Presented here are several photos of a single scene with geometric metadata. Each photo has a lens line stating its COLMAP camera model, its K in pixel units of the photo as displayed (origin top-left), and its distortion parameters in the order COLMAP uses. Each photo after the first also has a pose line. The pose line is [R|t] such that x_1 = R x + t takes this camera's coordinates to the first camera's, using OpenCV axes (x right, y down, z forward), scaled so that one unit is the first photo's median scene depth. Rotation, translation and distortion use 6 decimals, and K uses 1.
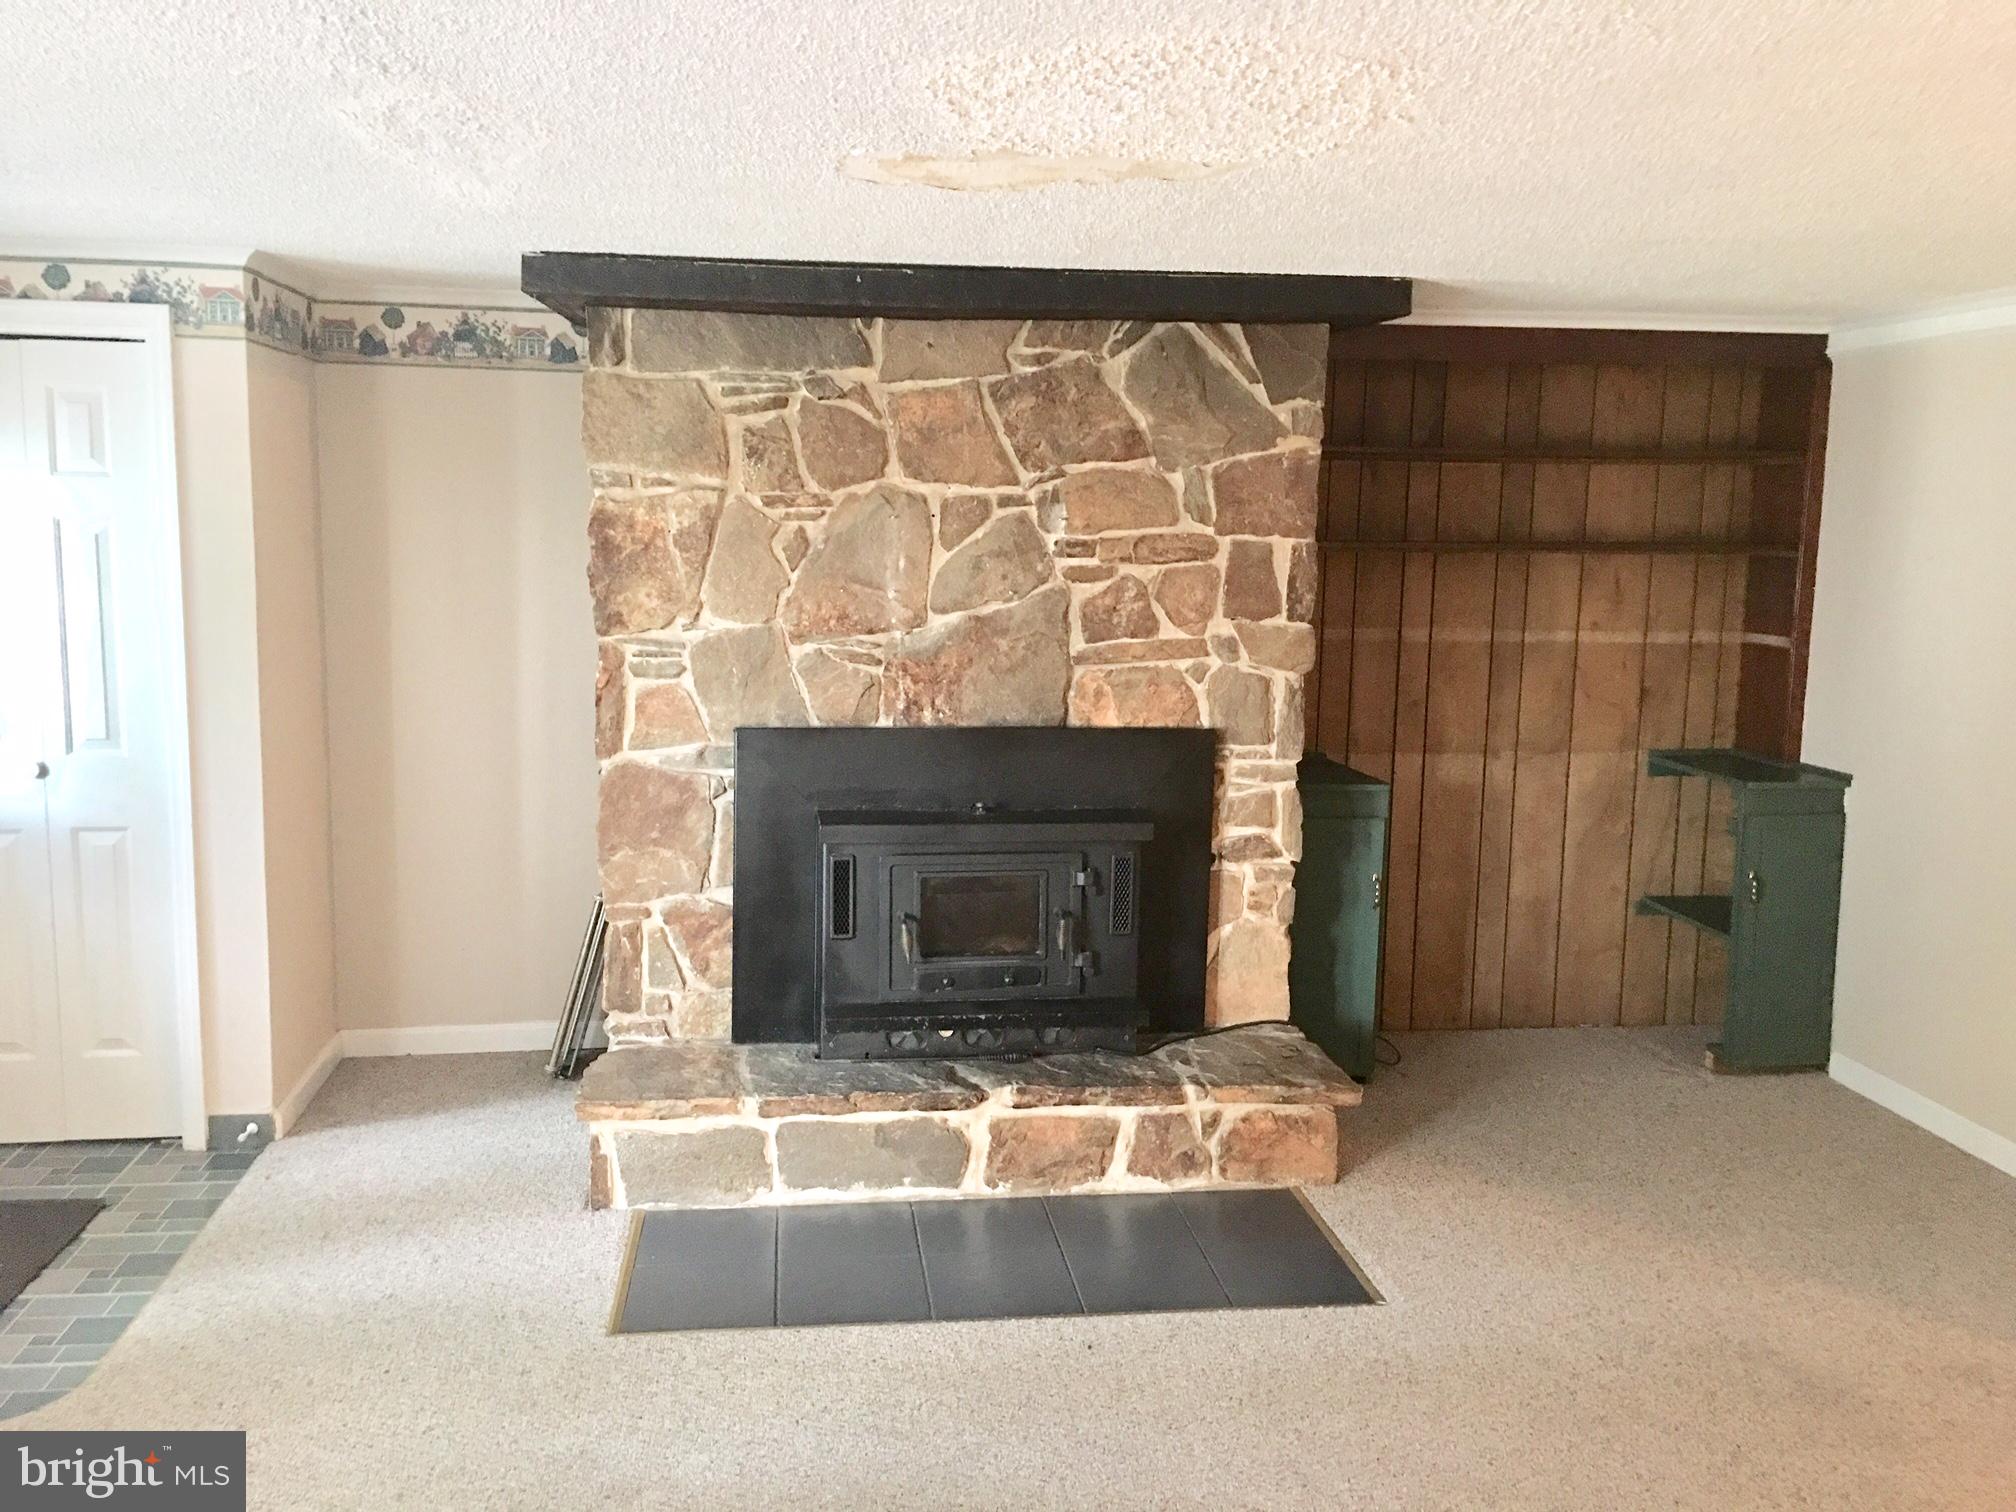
lens RADIAL K [[1711.6, 0, 1005.7], [0, 1711.6, 737.3], [0, 0, 1]] dist [0.077994, -0.106217]
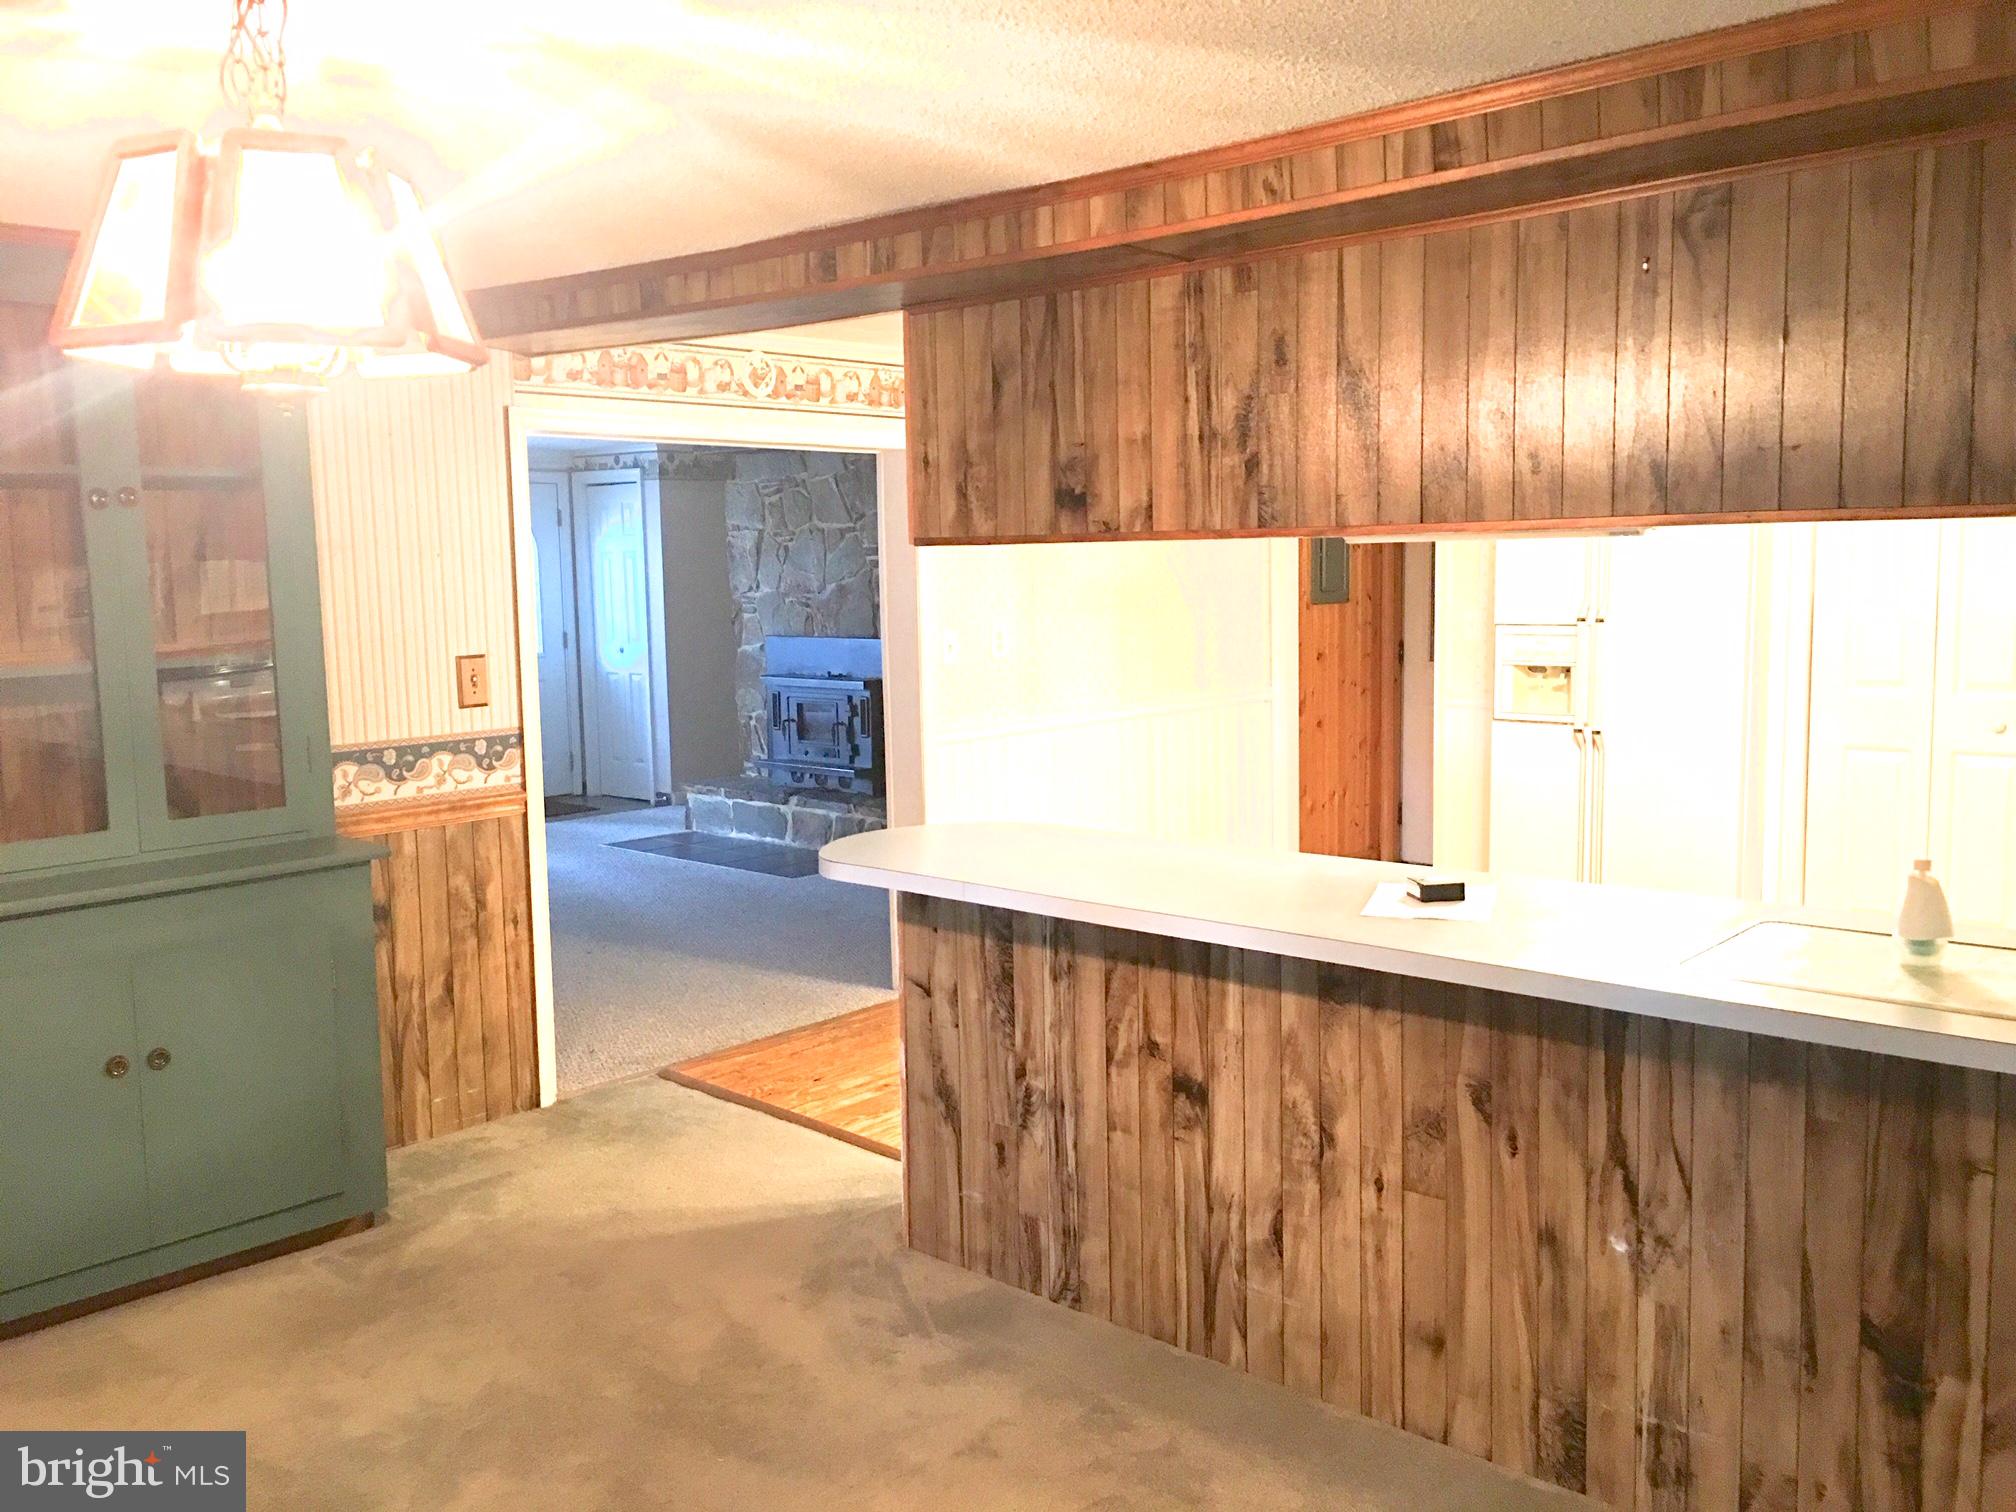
lens RADIAL K [[1711.6, 0, 995.1], [0, 1711.6, 754.8], [0, 0, 1]] dist [0.077994, -0.106217]
pose [[0.632920, 0.060823, -0.771824, 1.773917], [-0.072692, 0.997174, 0.018973, 0.085782], [0.770797, 0.044097, 0.635553, -0.193465]]
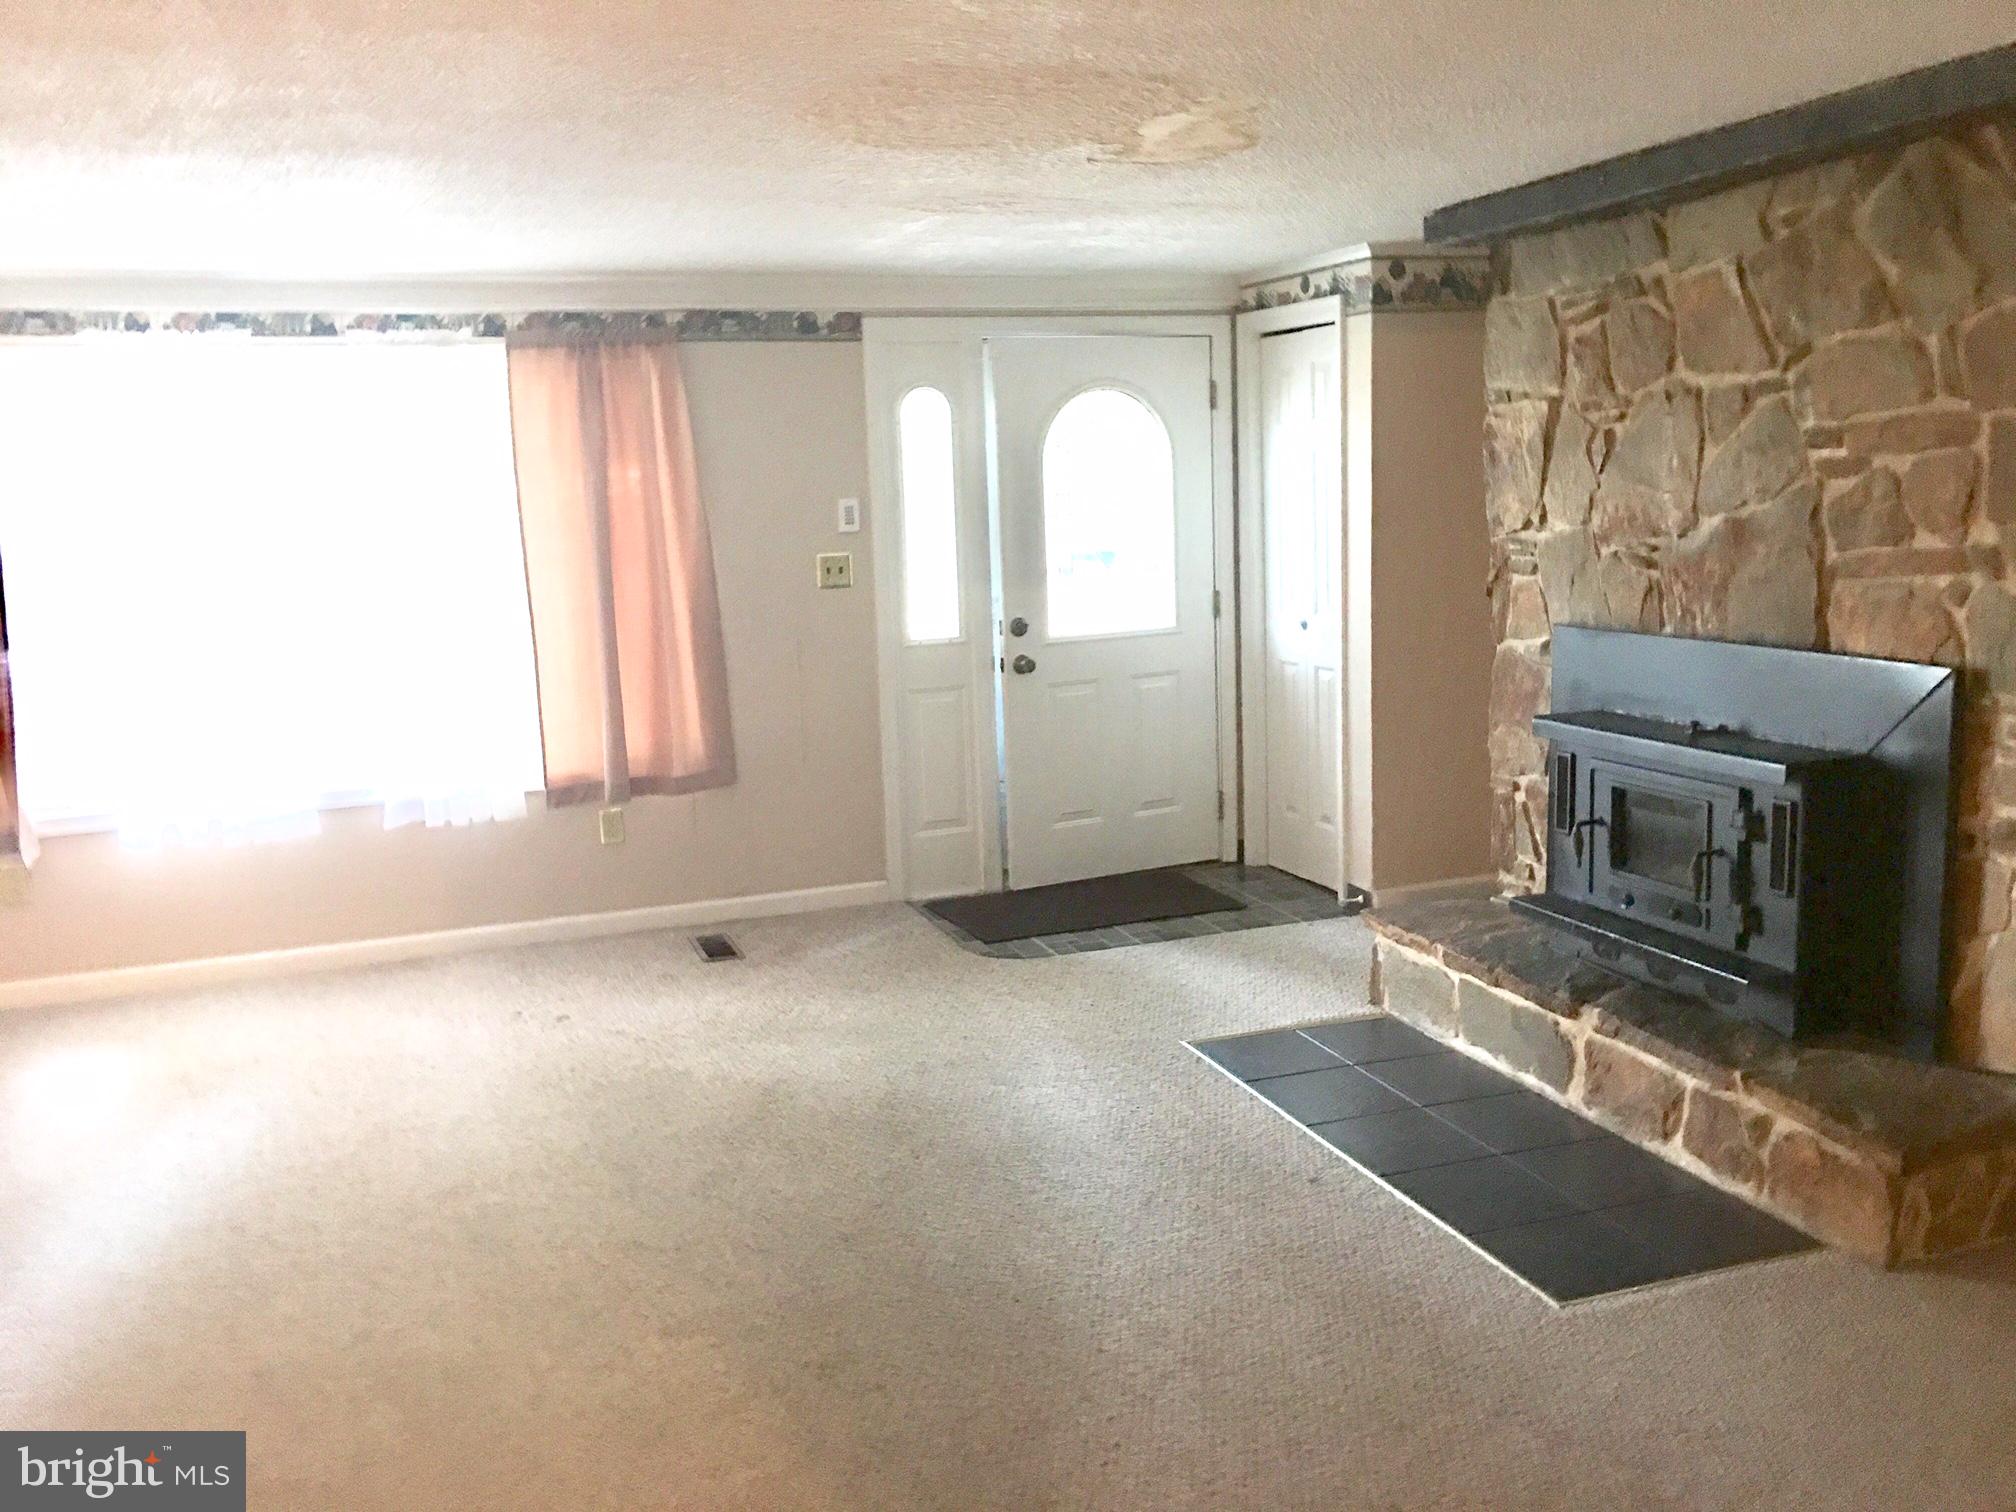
lens RADIAL K [[1711.6, 0, 1011.2], [0, 1711.6, 737.8], [0, 0, 1]] dist [0.077994, -0.106217]
pose [[0.212493, 0.124703, -0.969173, 0.811808], [-0.088646, 0.990194, 0.107972, -0.020858], [0.973134, 0.062970, 0.221463, 0.436932]]
